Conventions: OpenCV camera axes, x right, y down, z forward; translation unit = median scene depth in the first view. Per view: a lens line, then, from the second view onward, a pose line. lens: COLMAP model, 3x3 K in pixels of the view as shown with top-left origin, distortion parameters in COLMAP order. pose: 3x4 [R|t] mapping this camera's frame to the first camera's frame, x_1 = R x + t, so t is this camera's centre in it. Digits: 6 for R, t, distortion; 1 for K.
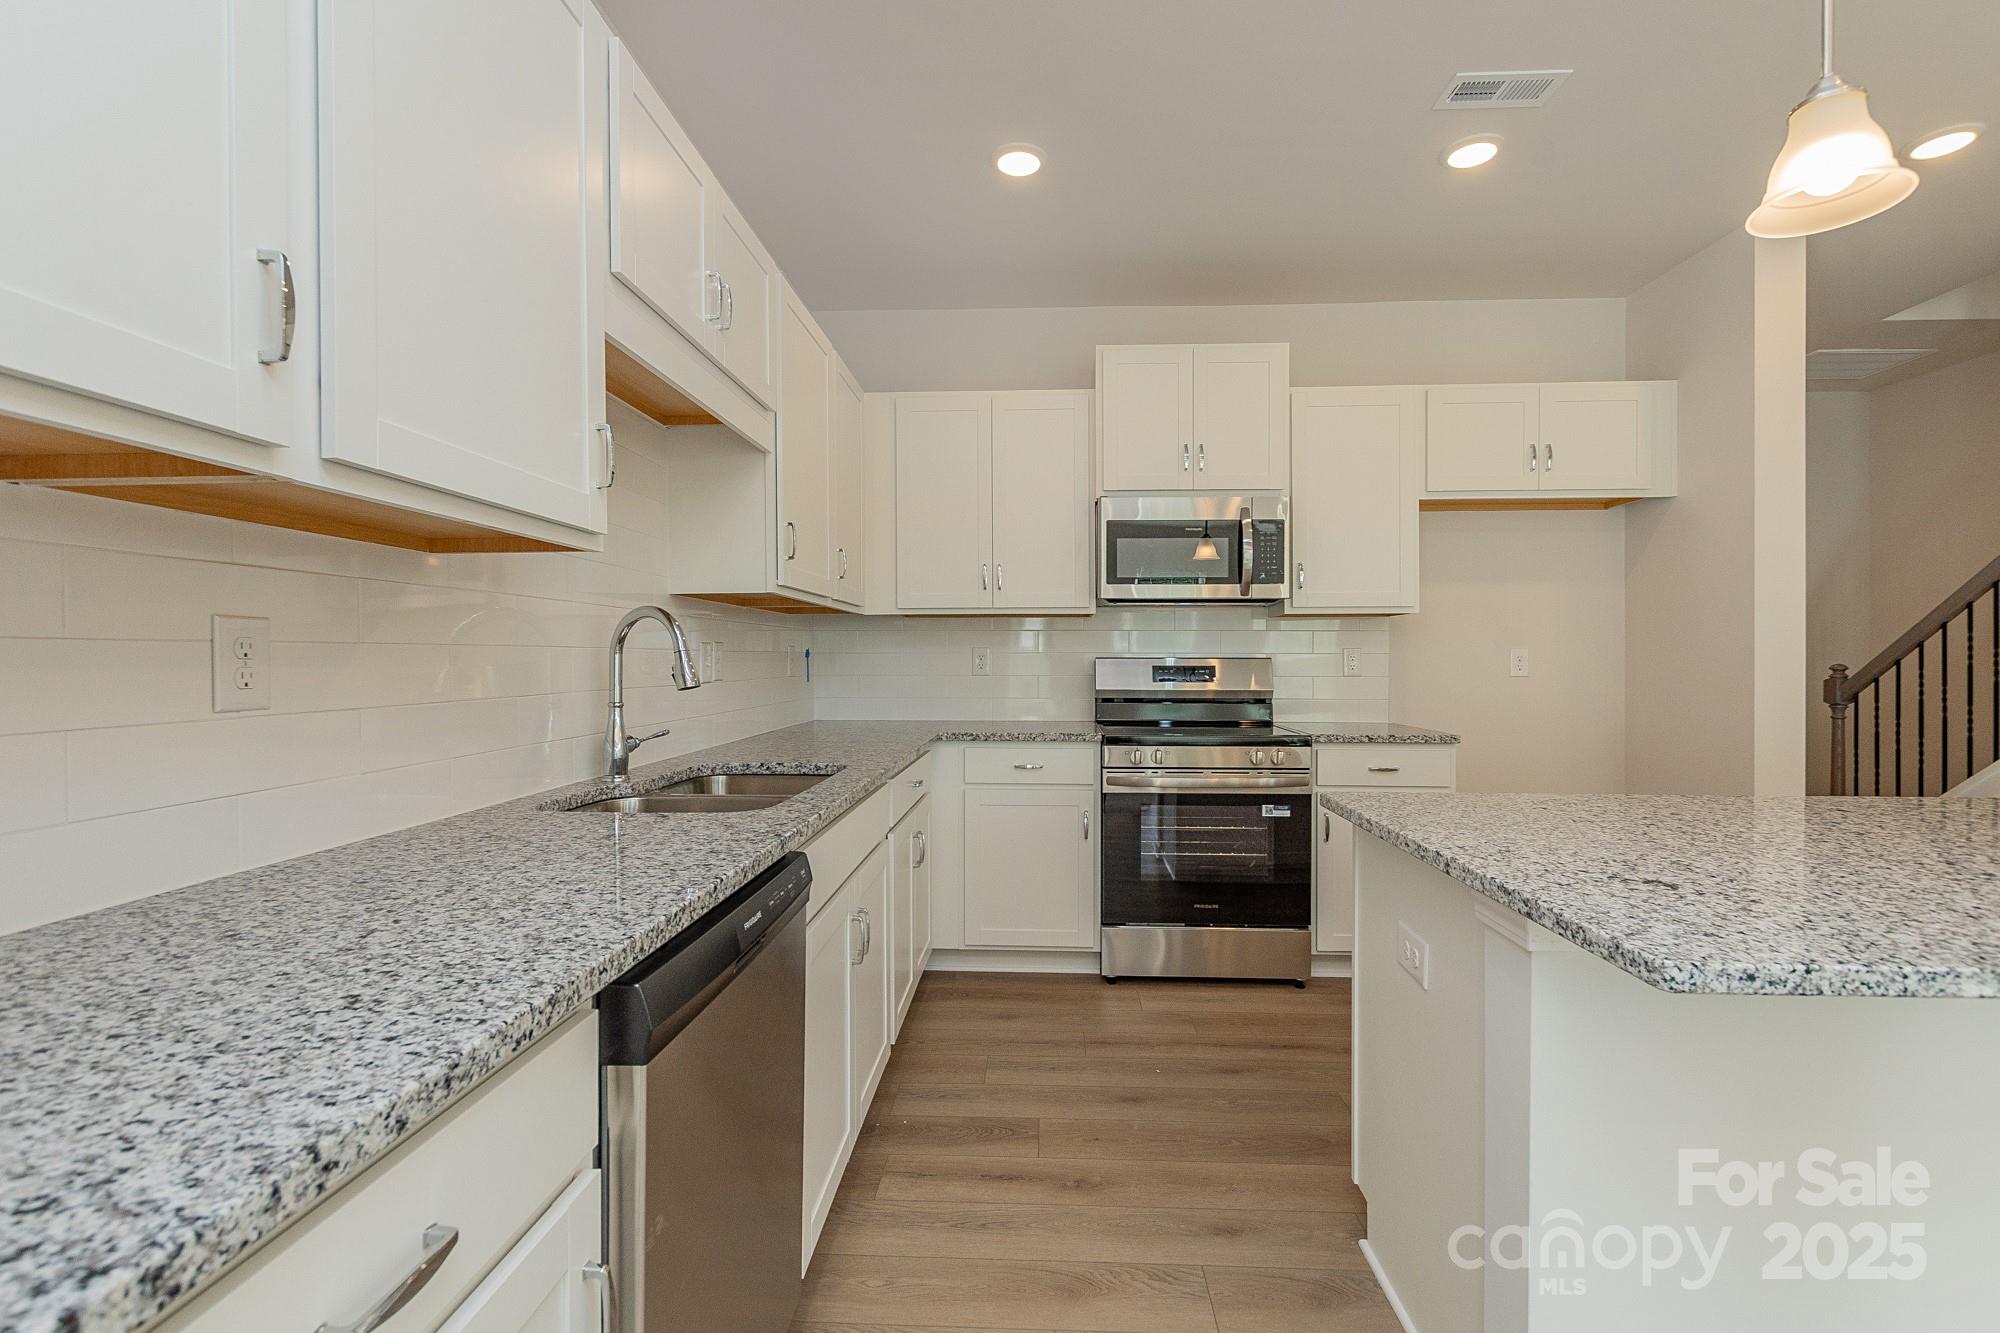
lens RADIAL K [[904.5, 0, 994.0], [0, 904.5, 659.9], [0, 0, 1]] dist [0.005777, -0.000561]
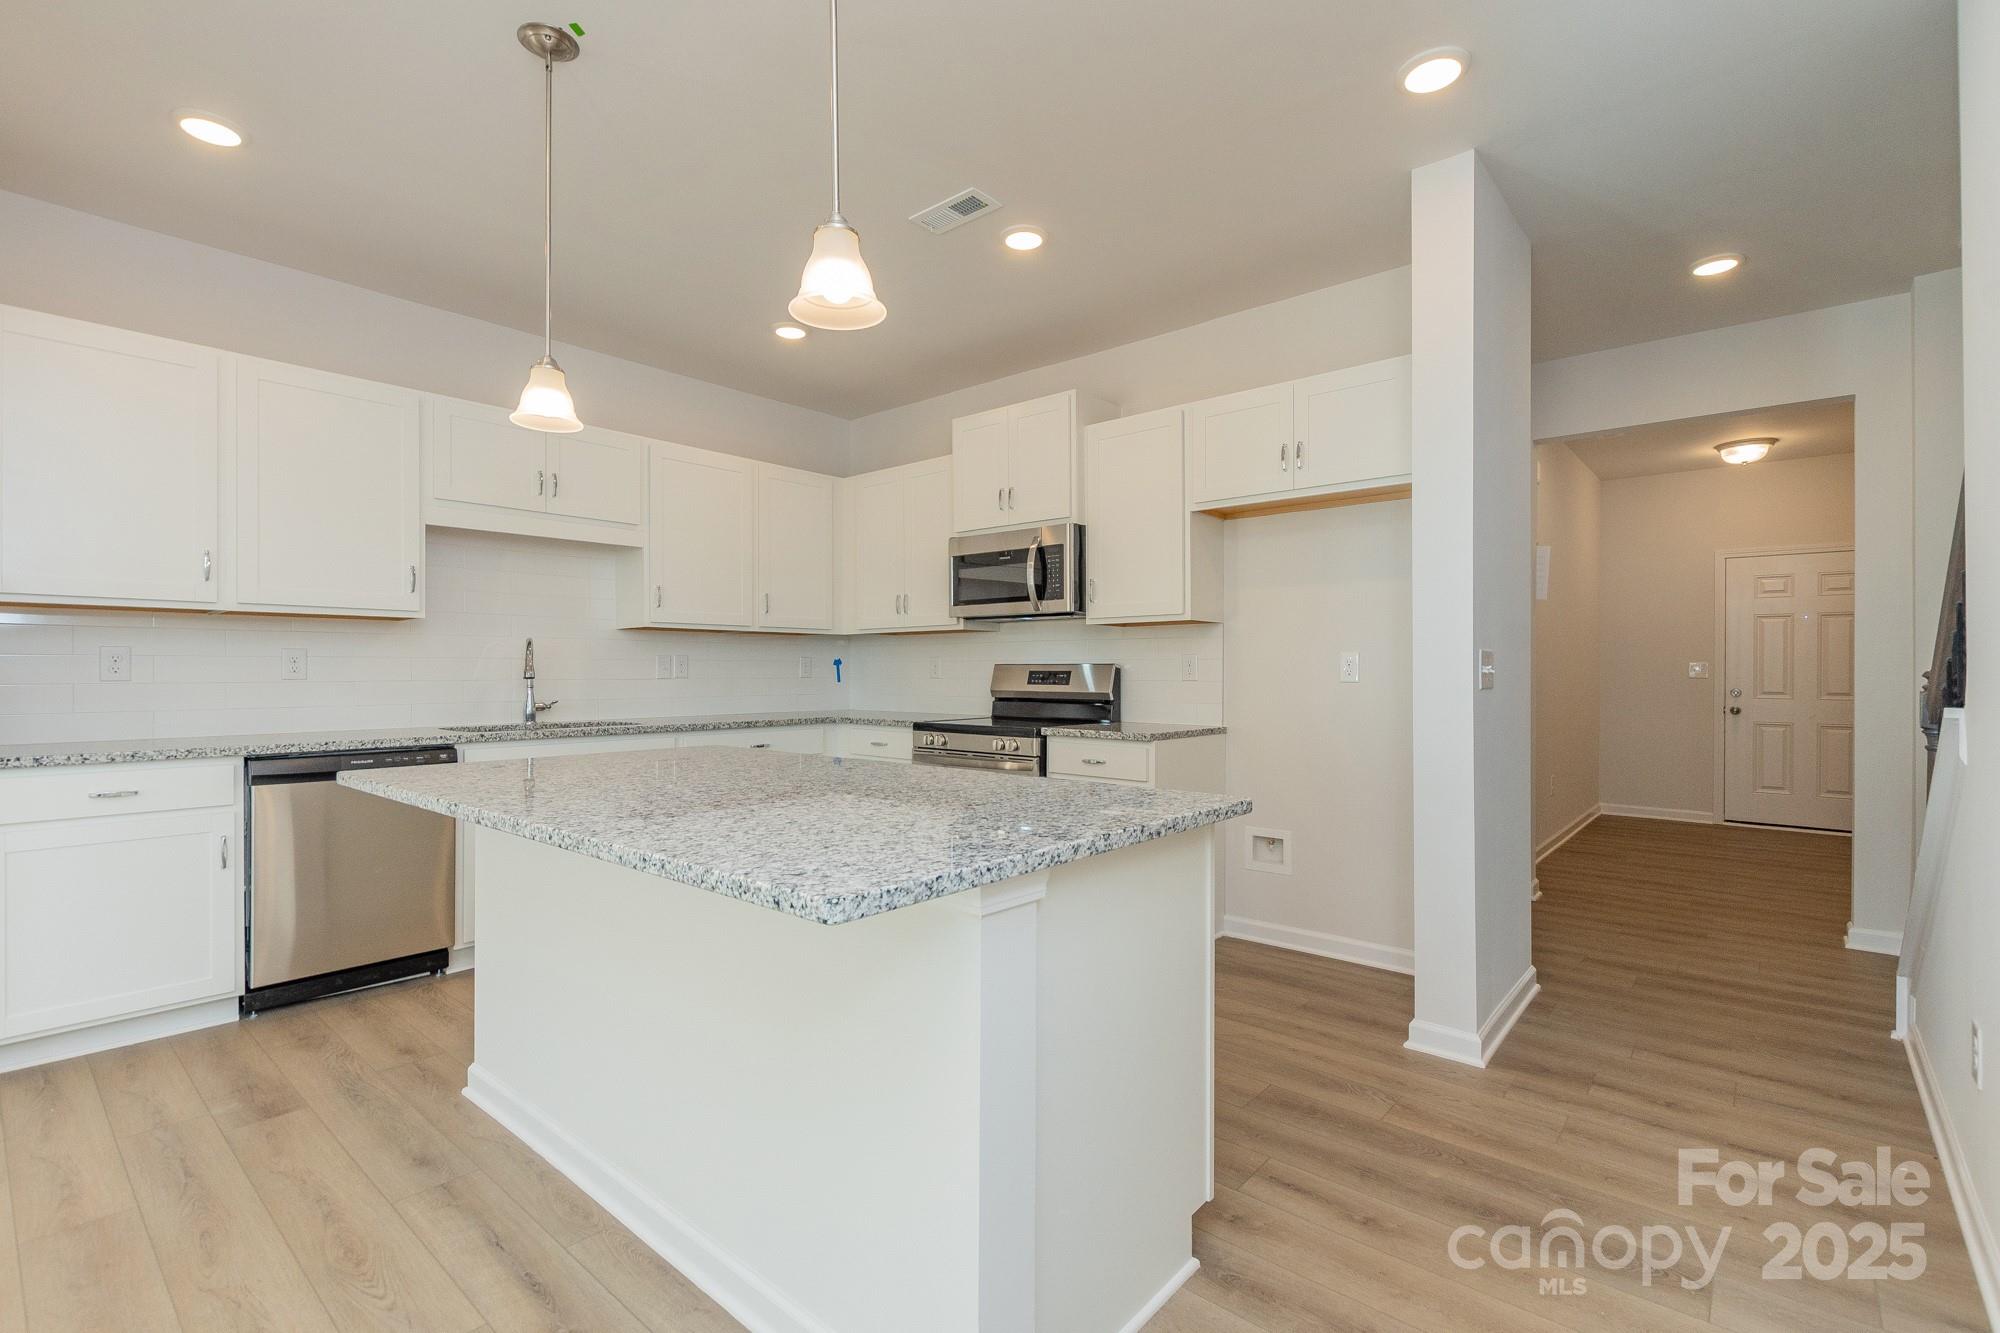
lens RADIAL K [[904.5, 0, 1008.3], [0, 904.5, 675.6], [0, 0, 1]] dist [0.005777, -0.000561]
pose [[0.774006, 0.002883, -0.633172, 0.990833], [-0.003534, 0.999994, 0.000234, 0.013051], [0.633168, 0.002056, 0.774011, 0.053759]]
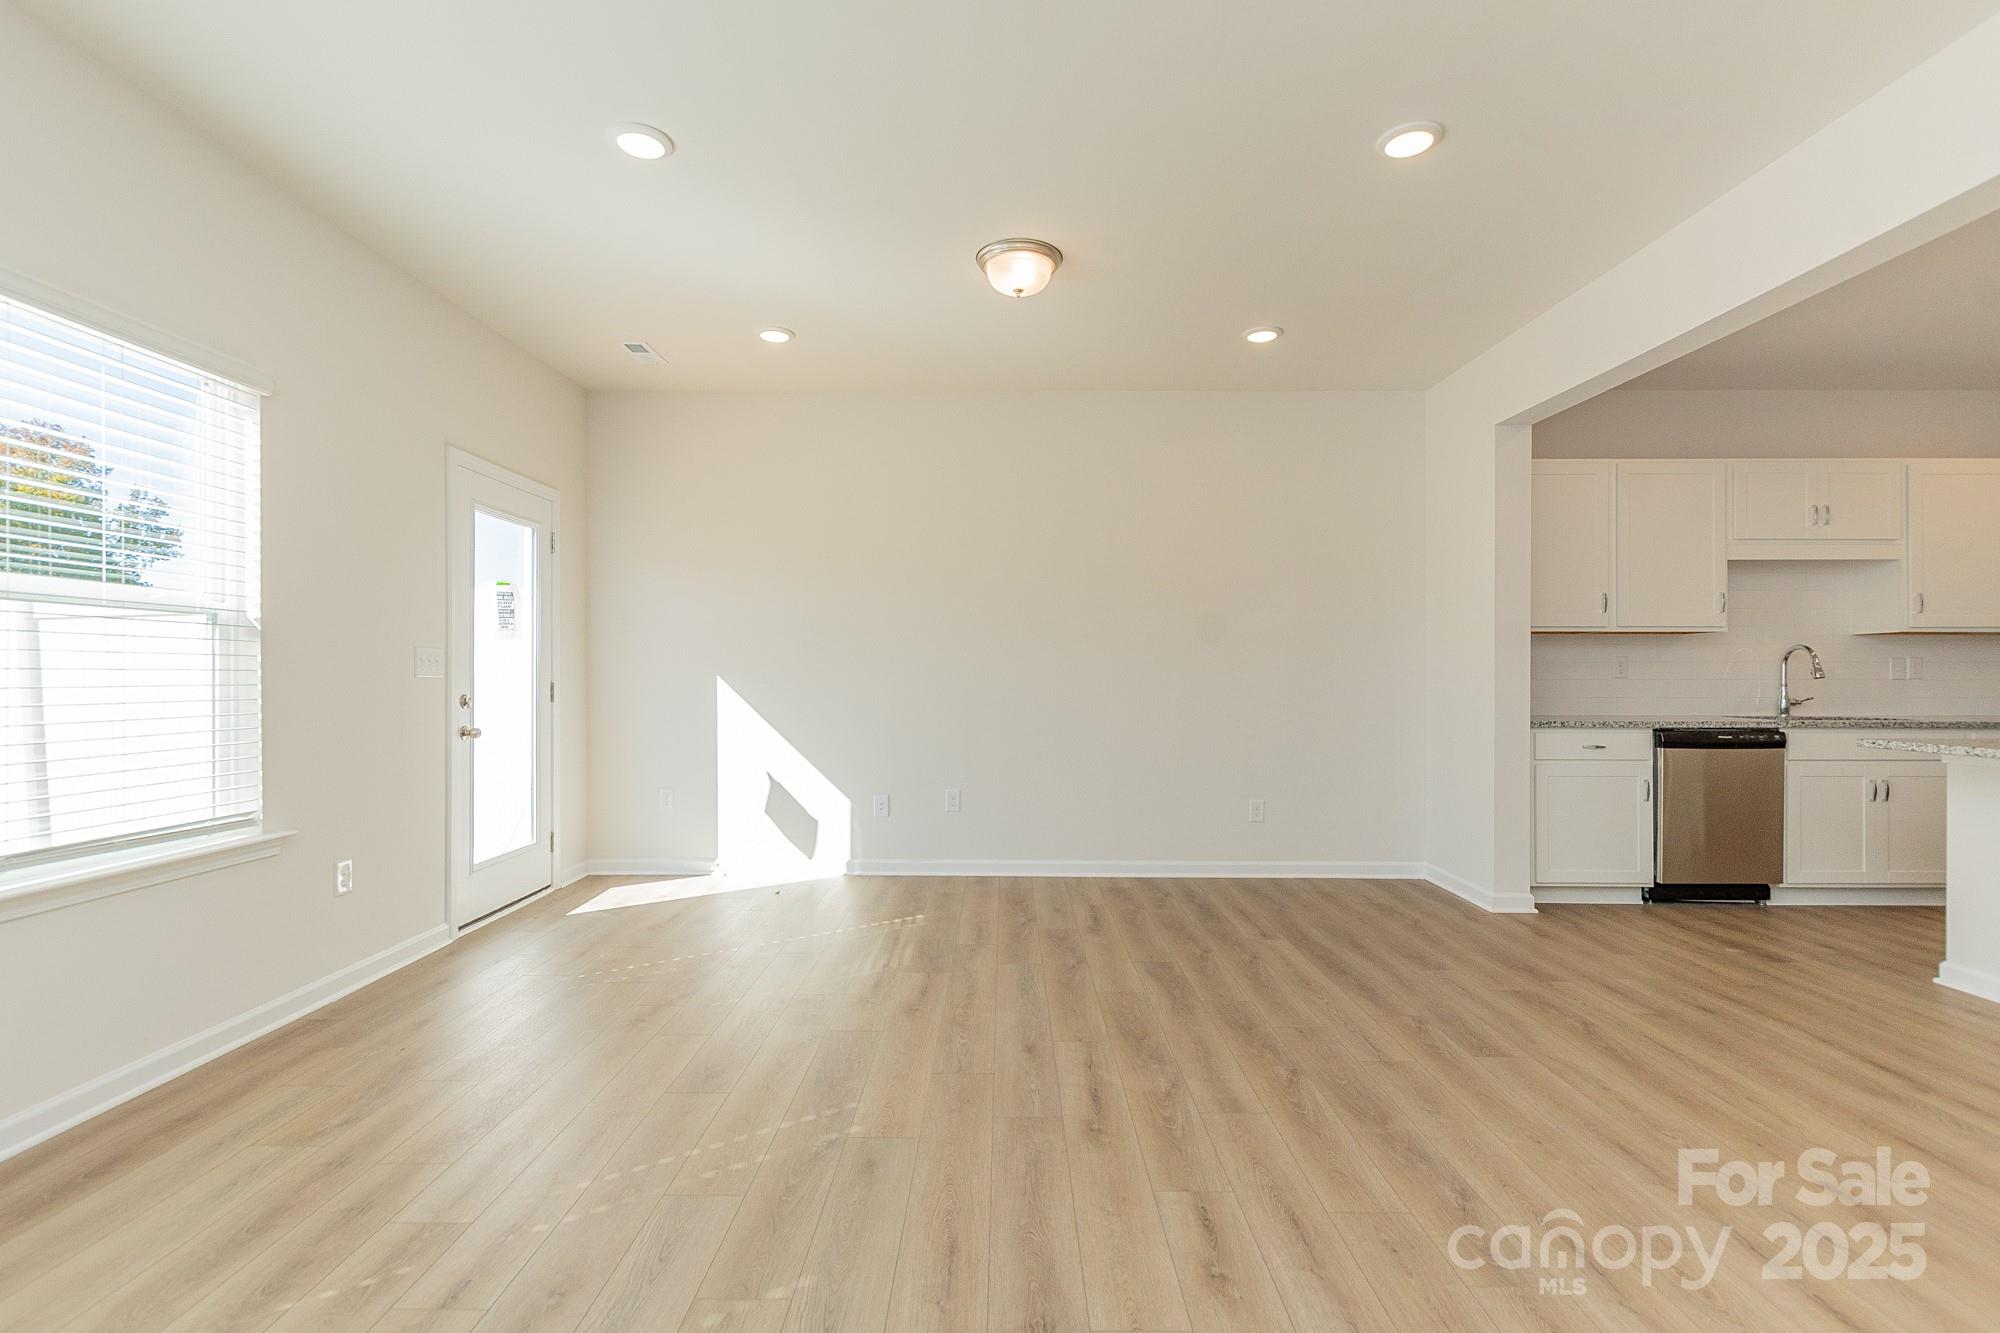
lens RADIAL K [[904.5, 0, 966.4], [0, 904.5, 688.9], [0, 0, 1]] dist [0.005777, -0.000561]
pose [[0.028087, 0.014500, -0.999500, 1.139571], [-0.009094, 0.999857, 0.014249, 0.026273], [0.999564, 0.008690, 0.028215, -0.714956]]
